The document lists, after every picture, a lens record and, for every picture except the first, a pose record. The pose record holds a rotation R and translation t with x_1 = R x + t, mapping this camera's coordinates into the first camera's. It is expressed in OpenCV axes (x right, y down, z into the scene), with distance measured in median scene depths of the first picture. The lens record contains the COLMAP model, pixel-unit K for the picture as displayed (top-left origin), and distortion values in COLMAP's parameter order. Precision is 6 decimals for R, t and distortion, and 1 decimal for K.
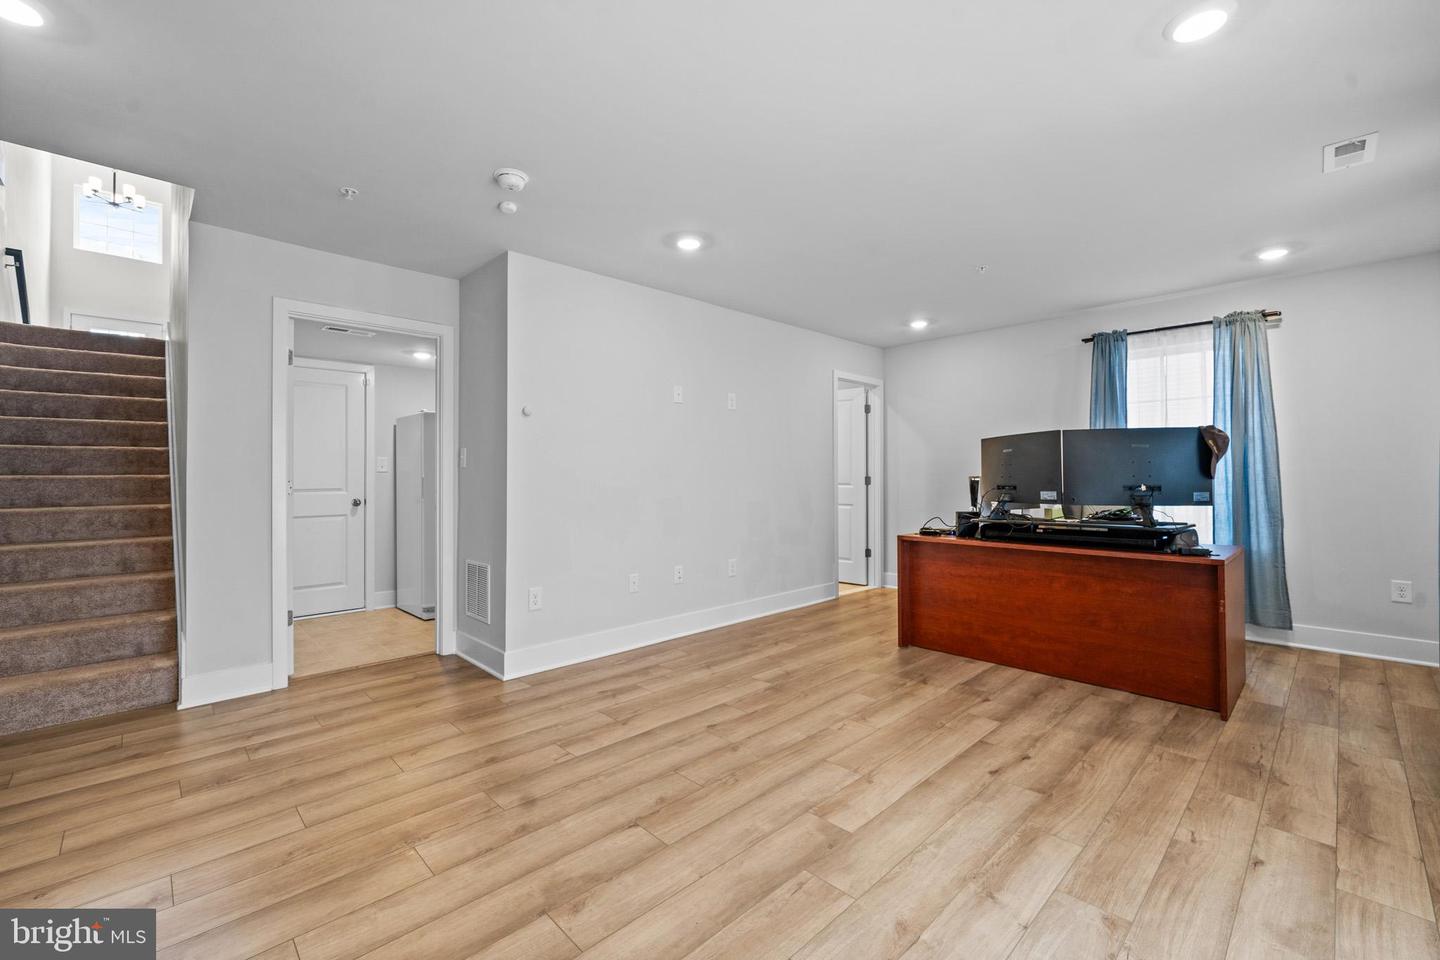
lens RADIAL K [[573.5, 0, 725.0], [0, 573.5, 469.9], [0, 0, 1]] dist [0.002407, 0.000217]
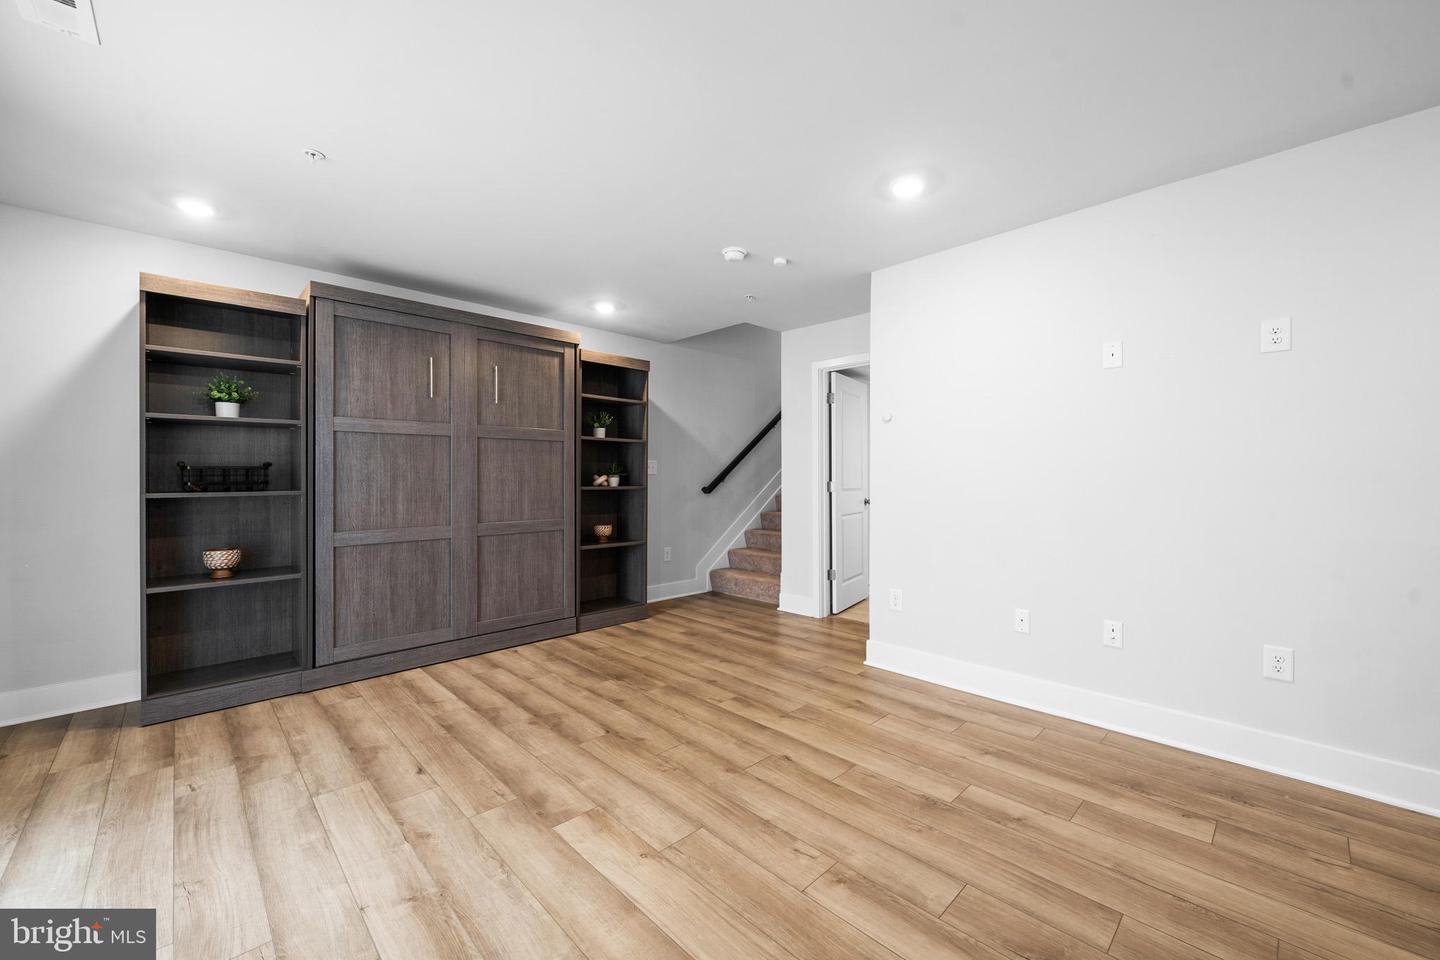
lens RADIAL K [[536.3, 0, 732.8], [0, 536.3, 478.2], [0, 0, 1]] dist [-0.002170, -0.000587]
pose [[0.054105, 0.000664, -0.998535, 0.871346], [0.011032, 0.999938, 0.001263, -0.001901], [0.998474, -0.011084, 0.054094, 0.921167]]
